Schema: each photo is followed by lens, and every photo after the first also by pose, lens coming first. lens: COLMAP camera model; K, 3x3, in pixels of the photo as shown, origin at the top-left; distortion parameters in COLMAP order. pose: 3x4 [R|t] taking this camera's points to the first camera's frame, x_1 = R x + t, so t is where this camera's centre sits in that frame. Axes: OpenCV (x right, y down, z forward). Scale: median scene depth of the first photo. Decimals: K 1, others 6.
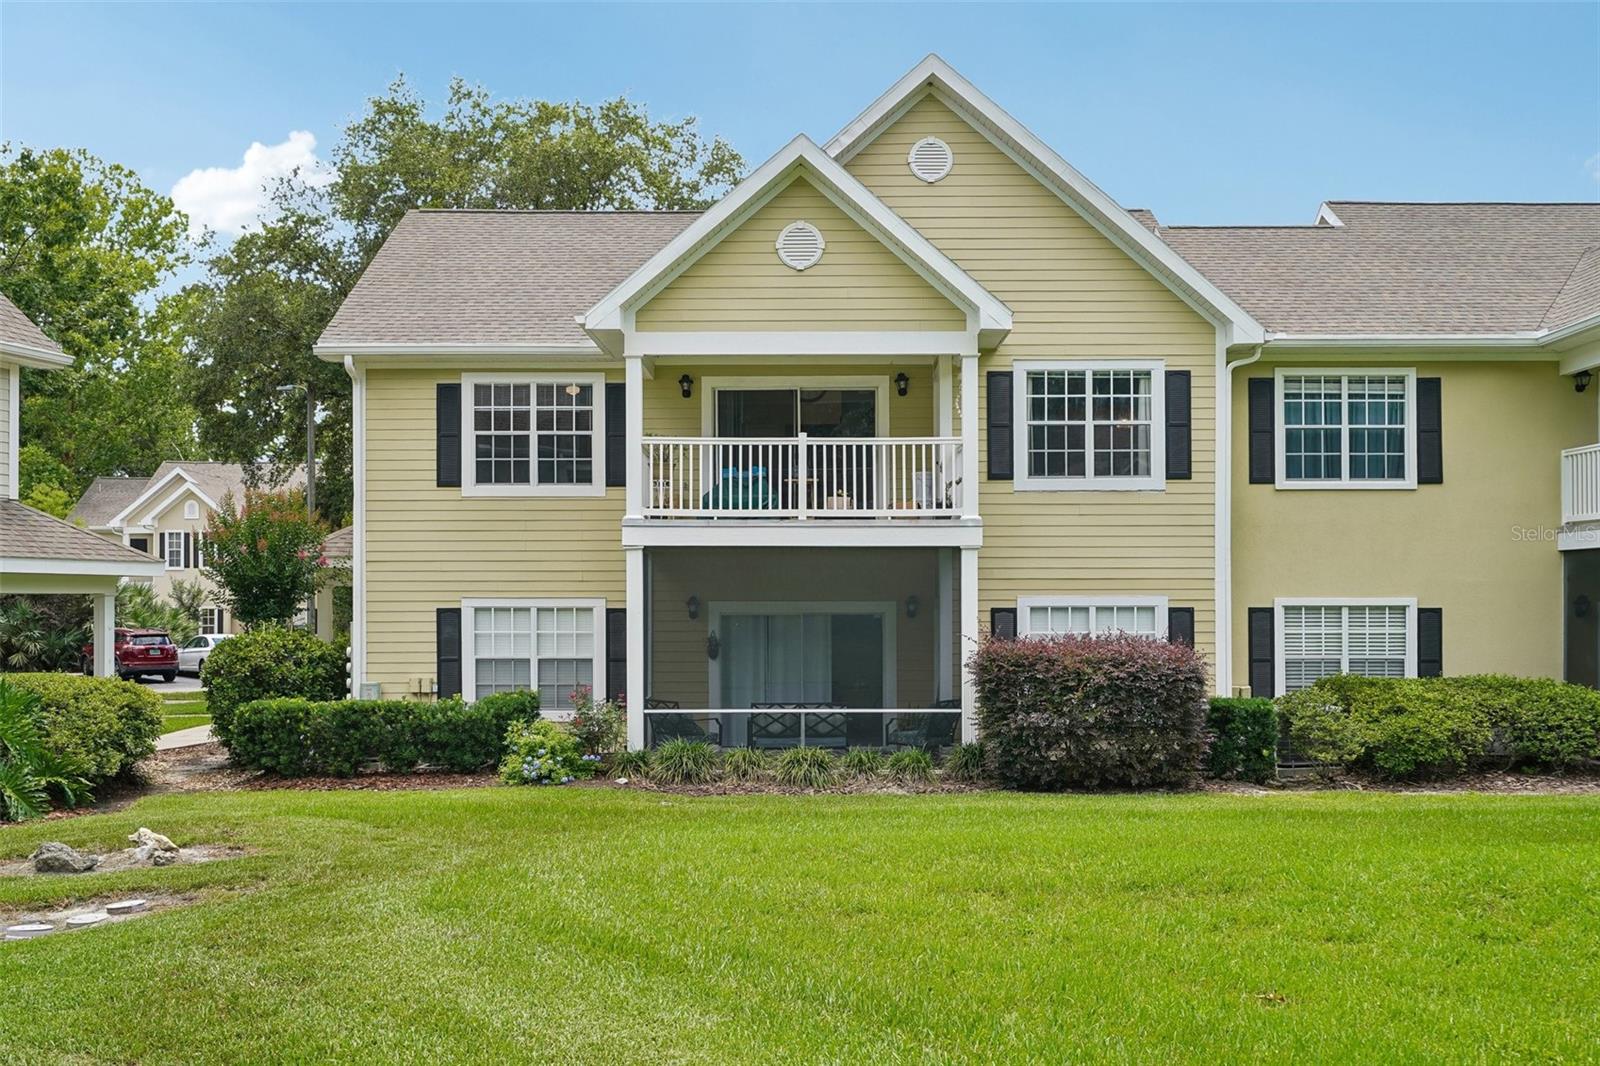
lens RADIAL K [[1610.2, 0, 799.1], [0, 1610.2, 537.6], [0, 0, 1]] dist [-0.004286, 0.000000]
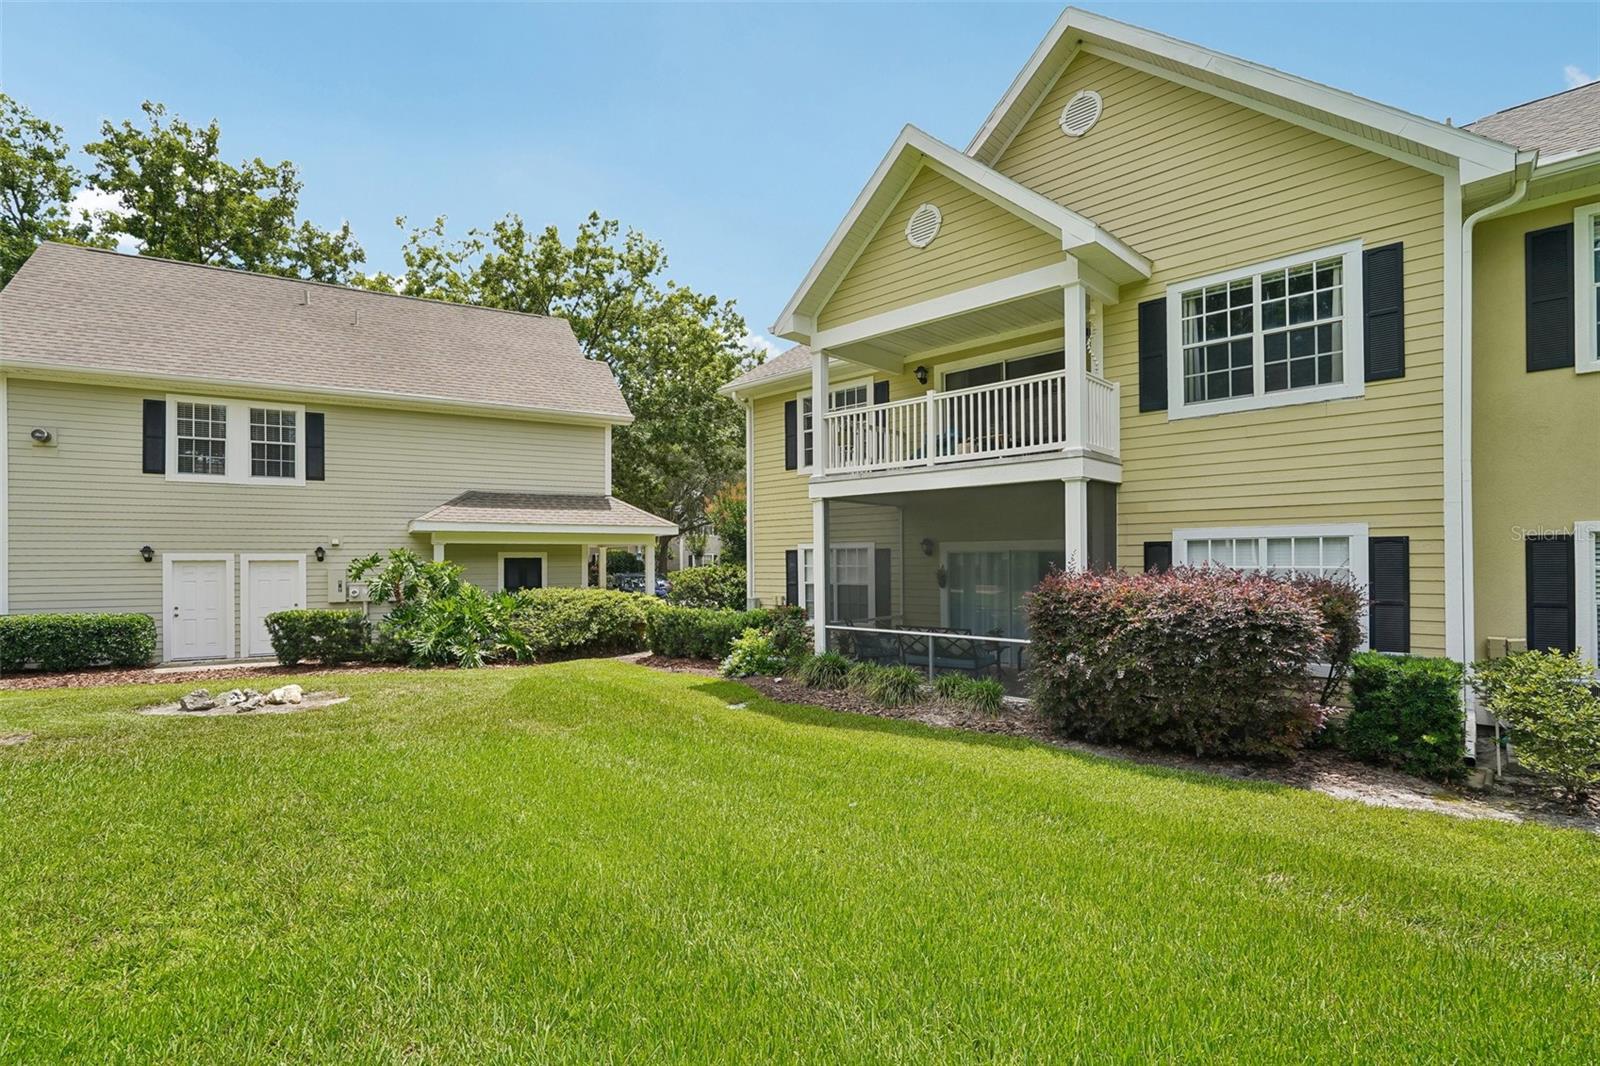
lens RADIAL K [[750.6, 0, 800.3], [0, 750.6, 542.4], [0, 0, 1]] dist [0.000347, 0.000735]
pose [[0.716942, -0.018808, -0.696879, 0.286616], [0.032028, 0.999469, 0.005976, 0.034039], [0.696396, -0.026604, 0.717164, 0.519956]]
